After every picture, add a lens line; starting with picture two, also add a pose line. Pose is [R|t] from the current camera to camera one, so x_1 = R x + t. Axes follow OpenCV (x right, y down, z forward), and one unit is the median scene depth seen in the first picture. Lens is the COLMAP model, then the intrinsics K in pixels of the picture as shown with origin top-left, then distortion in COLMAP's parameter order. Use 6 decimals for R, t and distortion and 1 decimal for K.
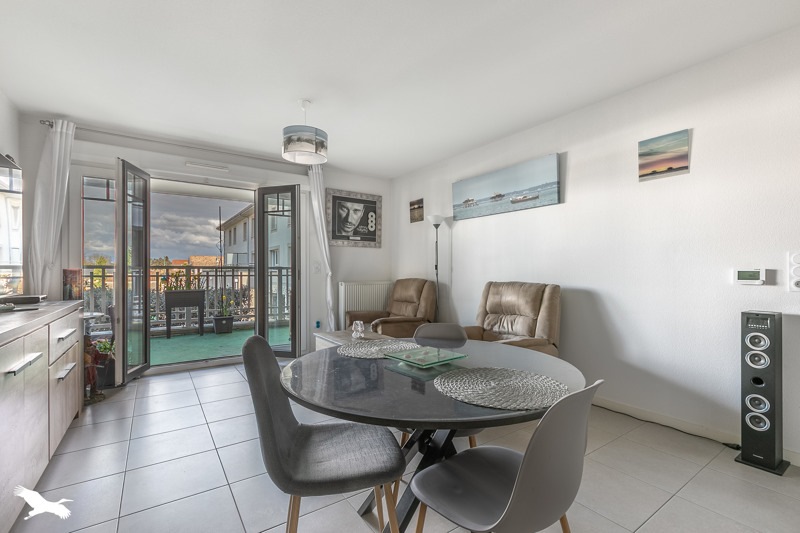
lens RADIAL K [[351.8, 0, 402.0], [0, 351.8, 269.5], [0, 0, 1]] dist [0.002701, 0.000057]
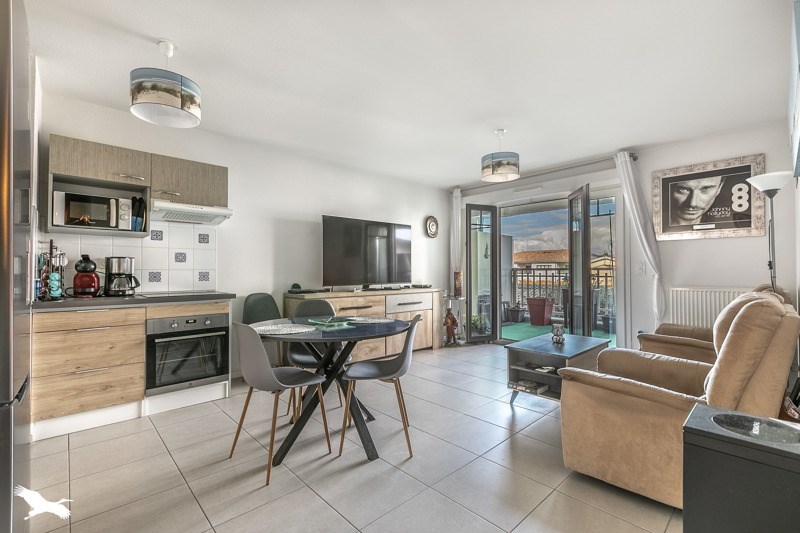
lens RADIAL K [[351.8, 0, 401.7], [0, 351.8, 266.5], [0, 0, 1]] dist [0.002701, 0.000057]
pose [[0.138373, -0.015521, -0.990258, 0.506865], [-0.001225, 0.999874, -0.015843, 0.004923], [0.990379, 0.003405, 0.138337, 0.290244]]
